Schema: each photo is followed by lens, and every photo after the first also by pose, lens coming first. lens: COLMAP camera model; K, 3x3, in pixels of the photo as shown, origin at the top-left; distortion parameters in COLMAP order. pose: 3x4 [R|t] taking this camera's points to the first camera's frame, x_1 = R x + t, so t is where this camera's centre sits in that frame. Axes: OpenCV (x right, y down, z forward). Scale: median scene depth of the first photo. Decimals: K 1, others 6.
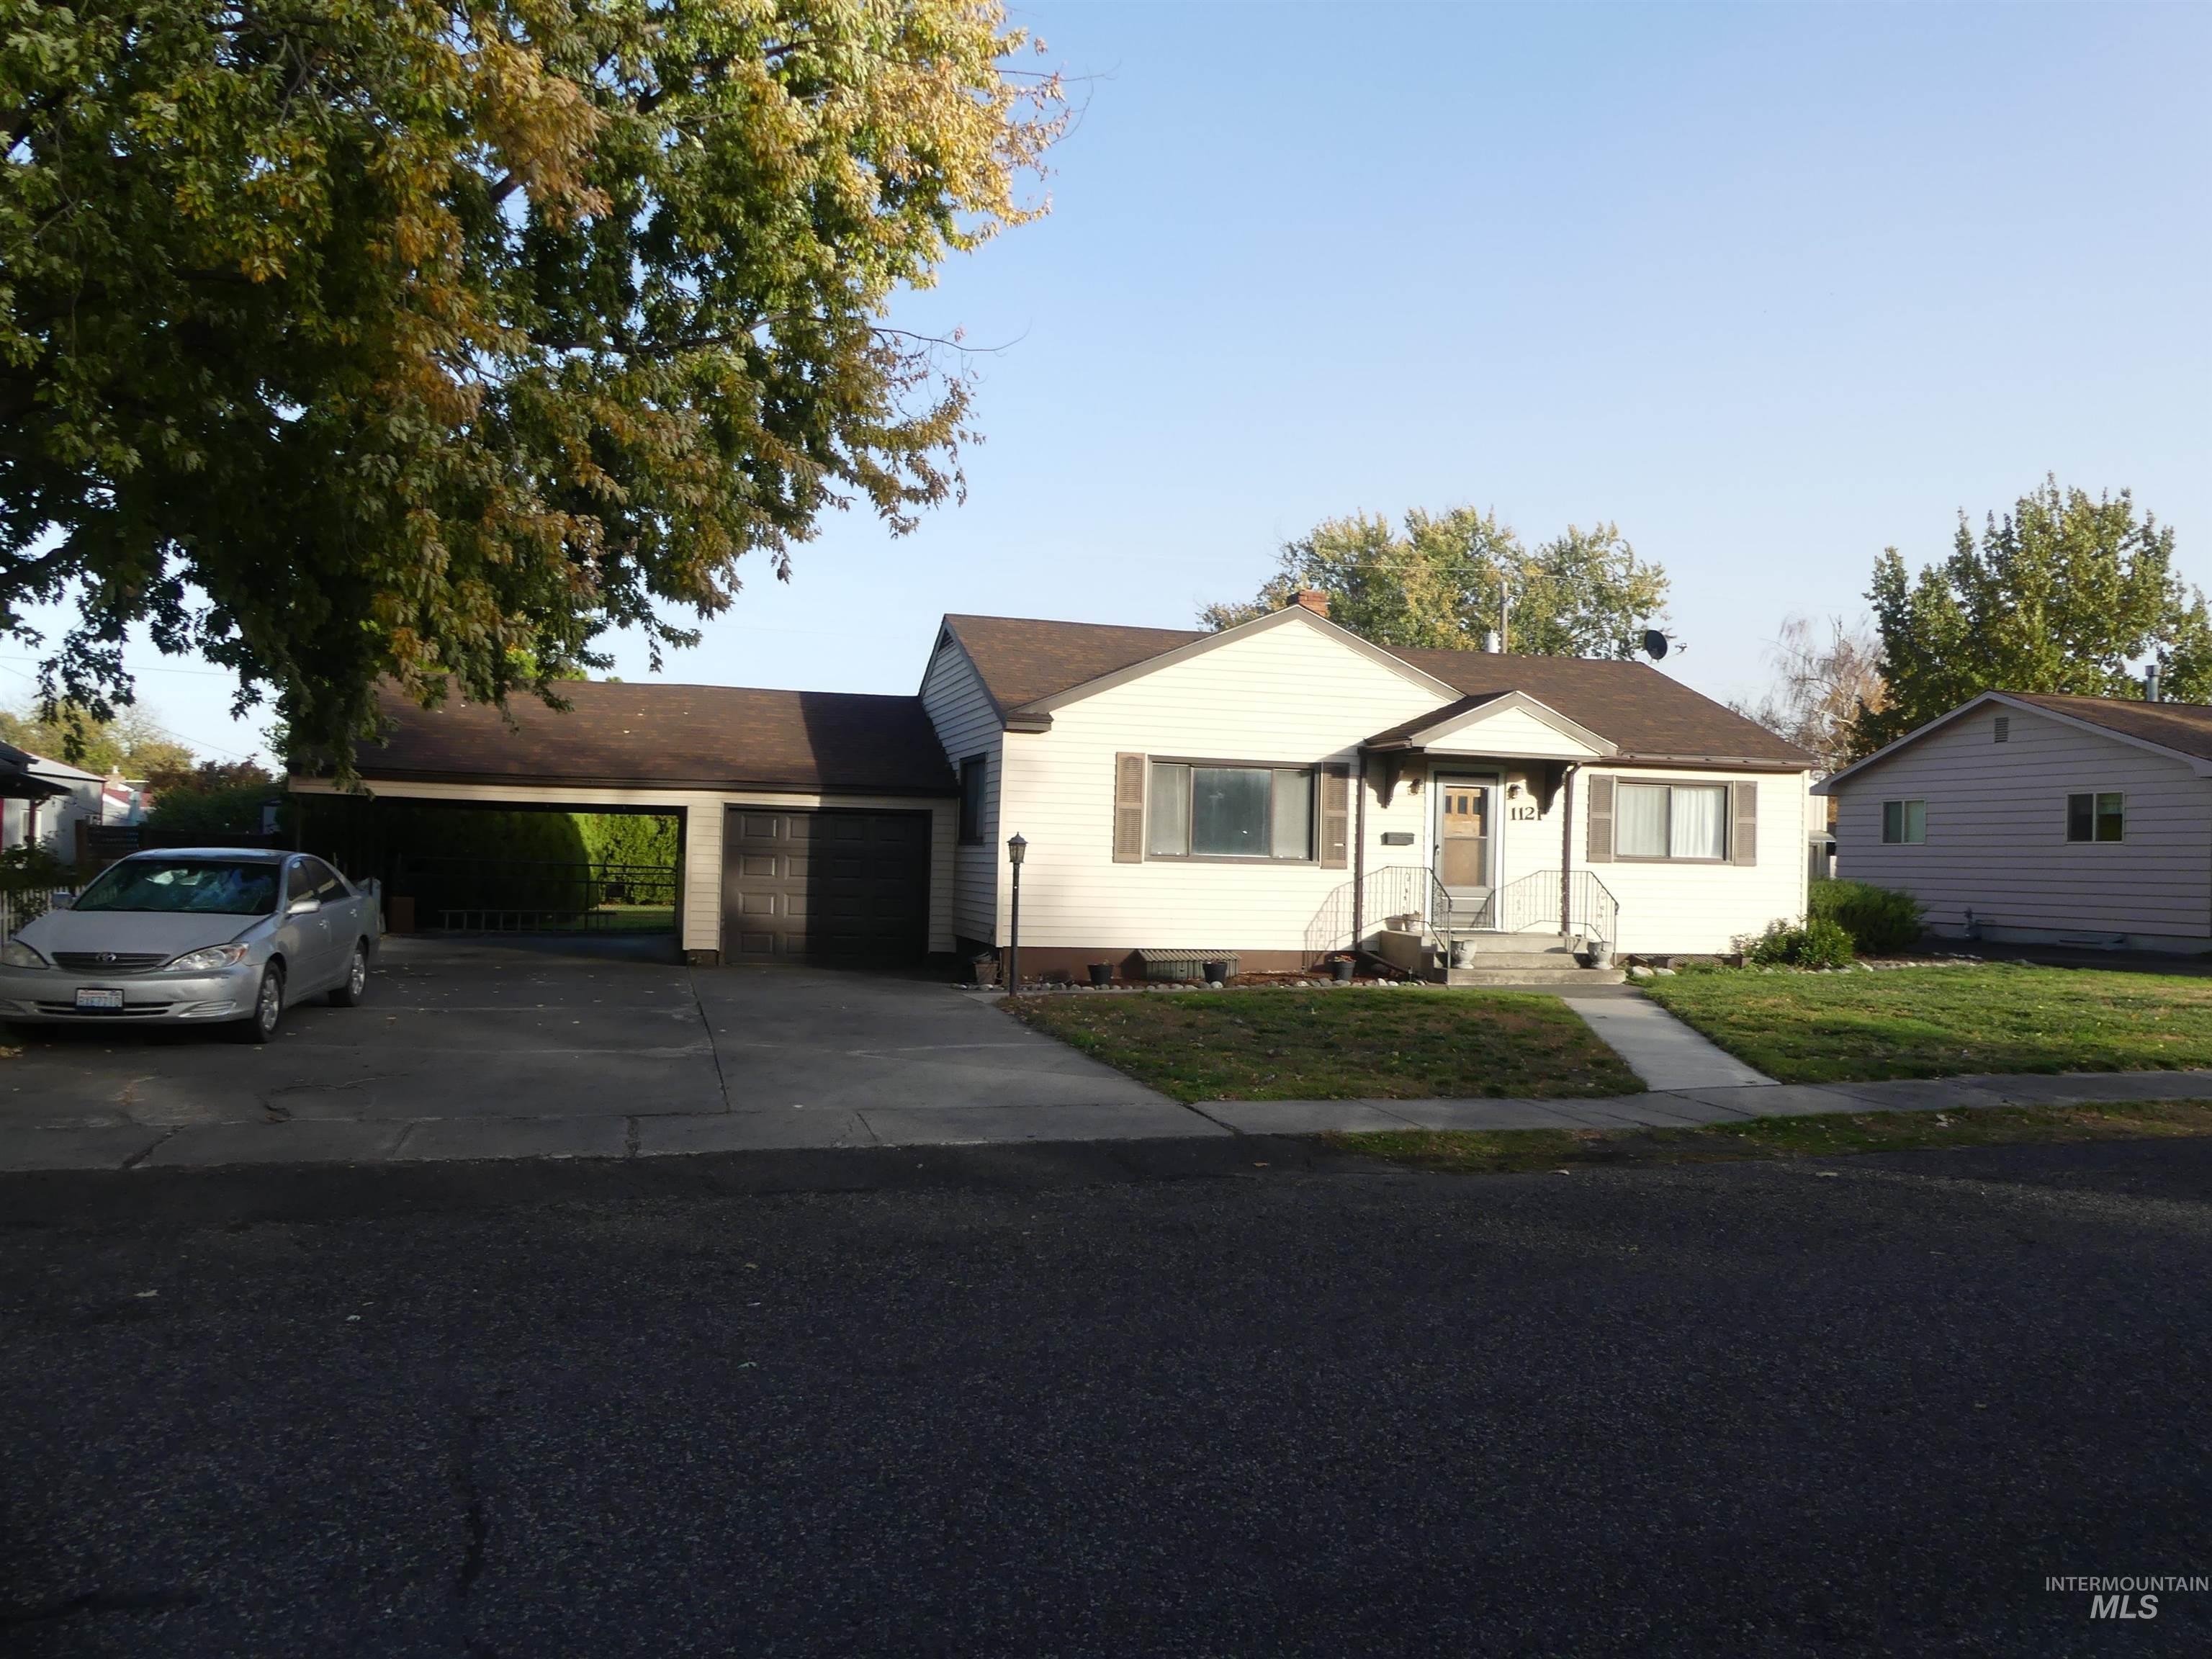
lens RADIAL K [[1655.1, 0, 1106.0], [0, 1655.1, 829.5], [0, 0, 1]] dist [-0.062242, 0.099362]
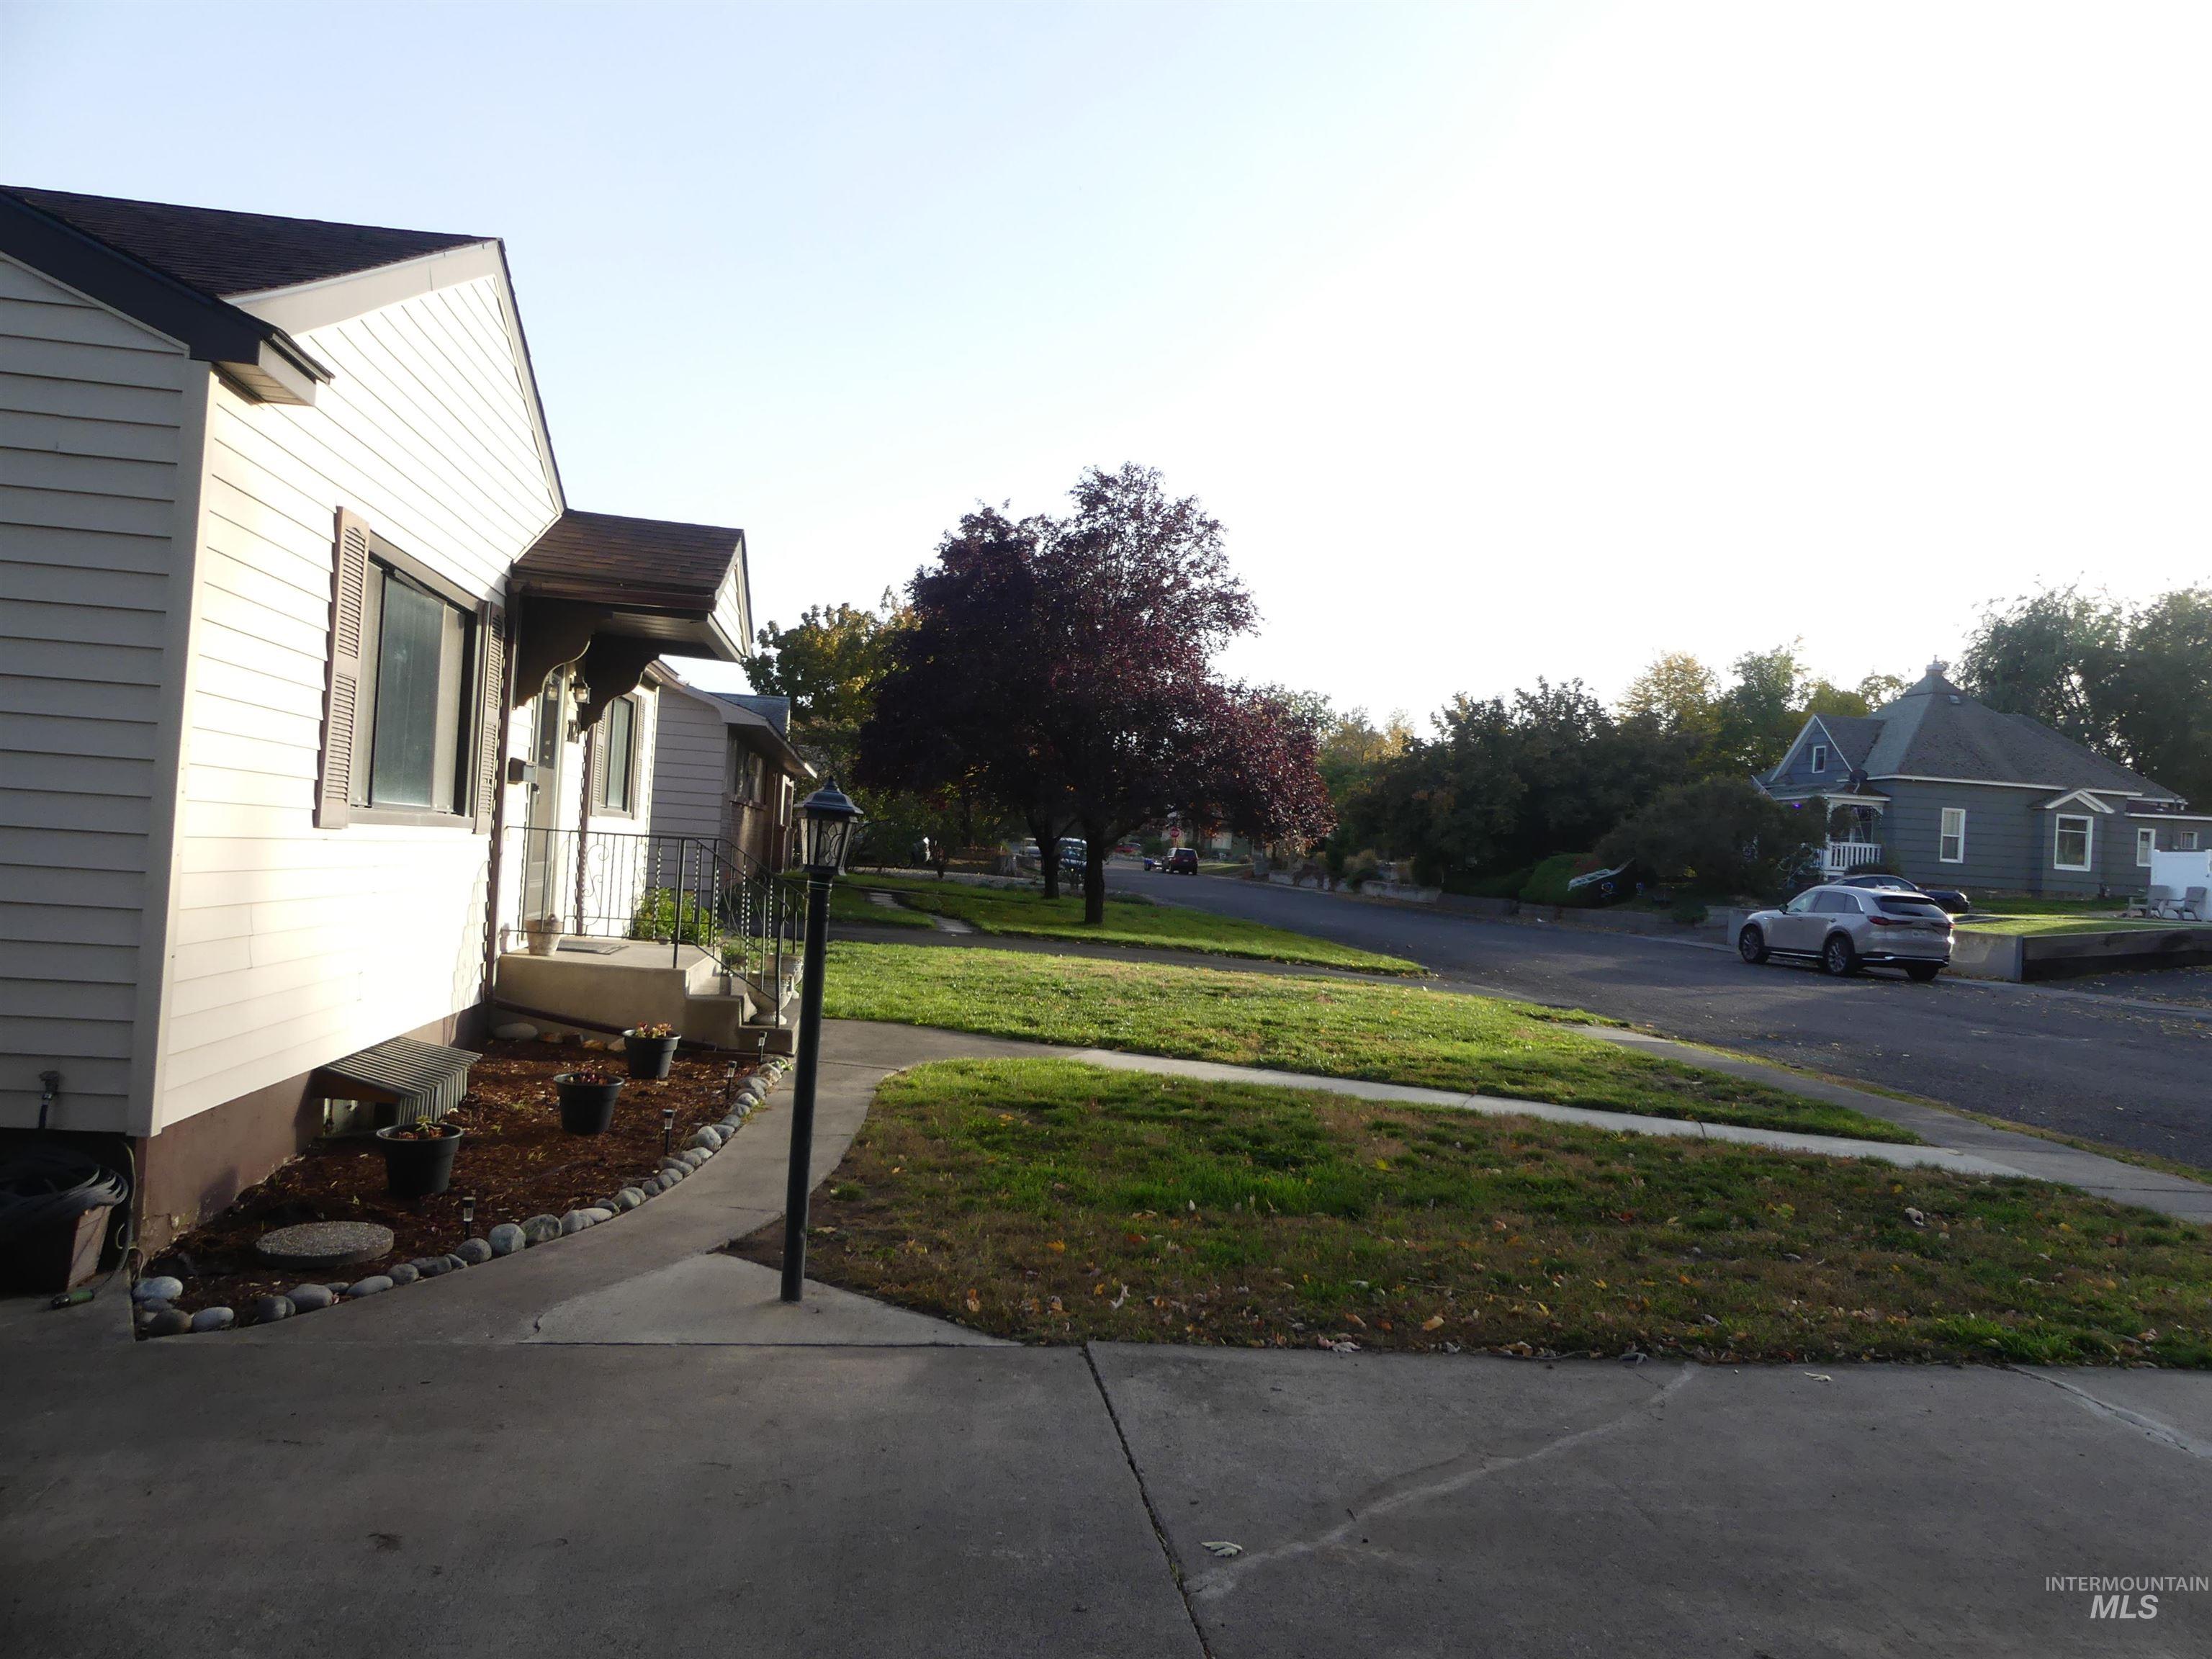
lens RADIAL K [[1661.6, 0, 1115.8], [0, 1661.6, 824.0], [0, 0, 1]] dist [-0.061720, 0.069456]
pose [[0.118496, 0.002106, 0.992952, -0.295260], [-0.077092, 0.996999, 0.007086, 0.003988], [-0.989957, -0.077388, 0.118303, 0.749235]]
